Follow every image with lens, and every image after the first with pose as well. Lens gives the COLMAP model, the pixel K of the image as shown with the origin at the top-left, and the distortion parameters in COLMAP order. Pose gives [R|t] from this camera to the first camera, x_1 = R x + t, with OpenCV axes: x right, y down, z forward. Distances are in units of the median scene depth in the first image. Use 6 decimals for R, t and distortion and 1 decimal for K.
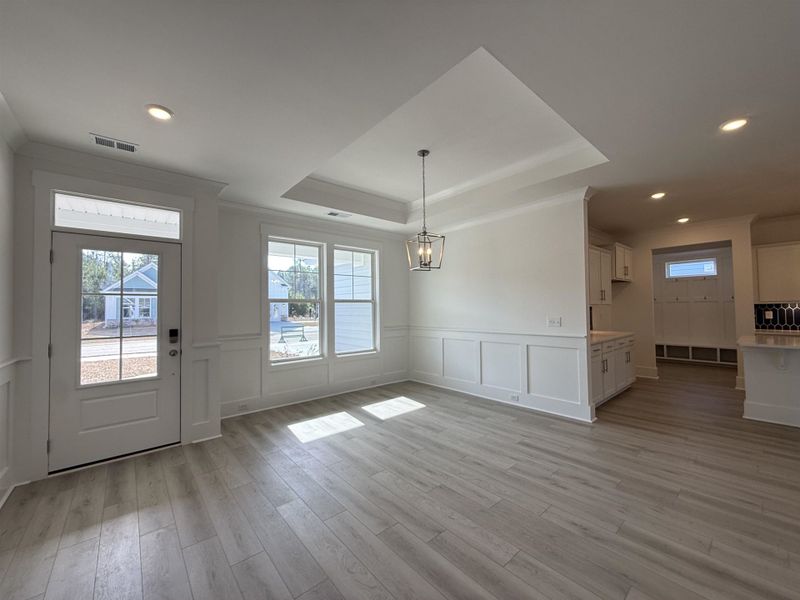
lens RADIAL K [[318.5, 0, 398.6], [0, 318.5, 300.2], [0, 0, 1]] dist [-0.000177, 0.000002]
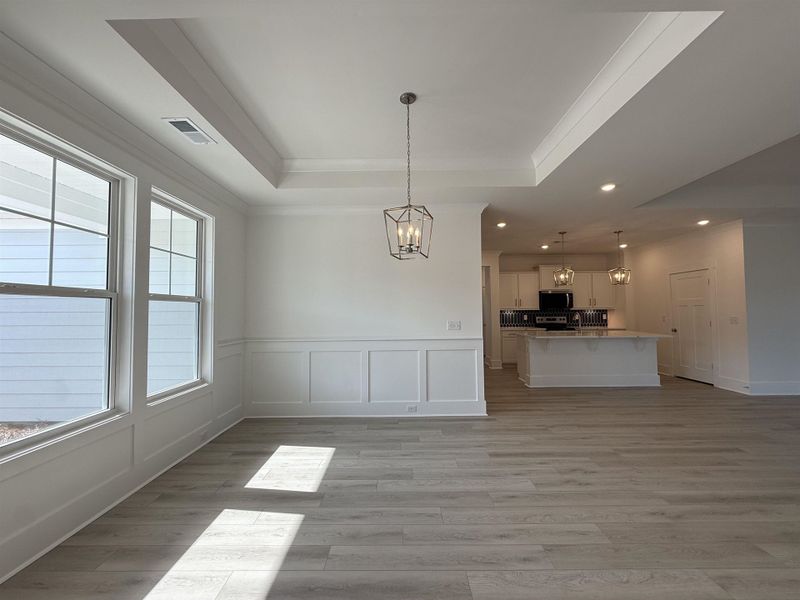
lens RADIAL K [[318.5, 0, 399.2], [0, 318.5, 298.9], [0, 0, 1]] dist [-0.000177, 0.000002]
pose [[0.654887, 0.037569, 0.754793, -0.412632], [-0.019813, 0.999274, -0.032548, 0.020727], [-0.755467, 0.006361, 0.655155, 0.470803]]
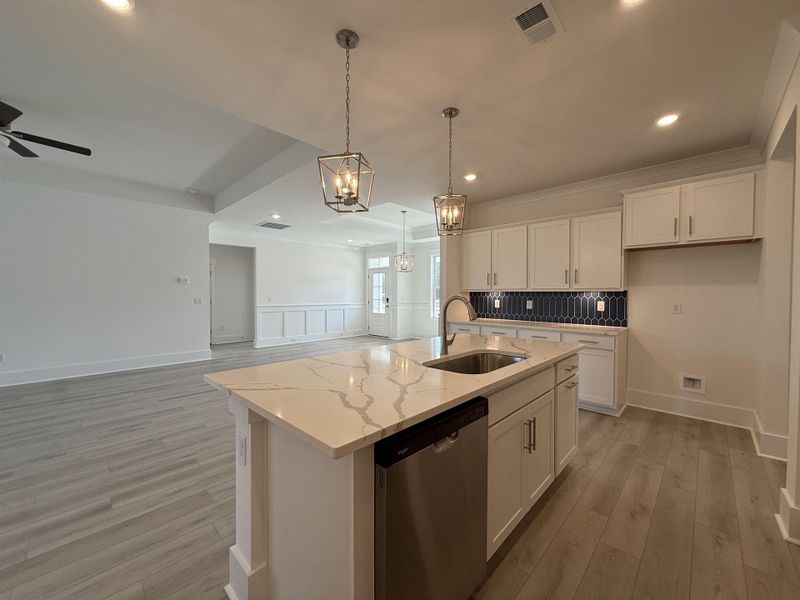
lens RADIAL K [[318.5, 0, 400.3], [0, 318.5, 299.8], [0, 0, 1]] dist [-0.000177, 0.000002]
pose [[0.091392, 0.032777, -0.995275, 1.770934], [0.021274, 0.999166, 0.034859, 0.006214], [0.995588, -0.024359, 0.090619, 0.689634]]
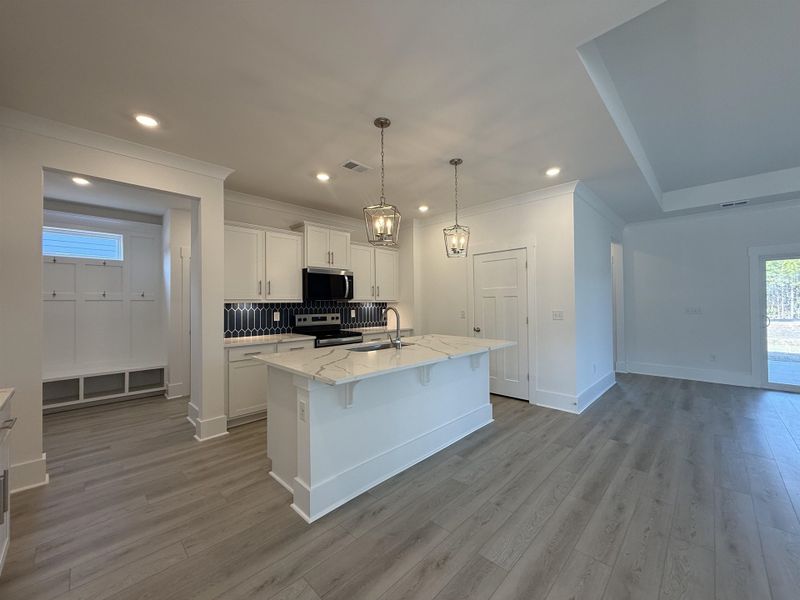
lens RADIAL K [[318.5, 0, 400.5], [0, 318.5, 299.5], [0, 0, 1]] dist [-0.000177, 0.000002]
pose [[-0.085499, 0.027502, 0.995959, 0.528449], [-0.014302, 0.999482, -0.028827, 0.023733], [-0.996236, -0.016709, -0.085061, 0.865082]]
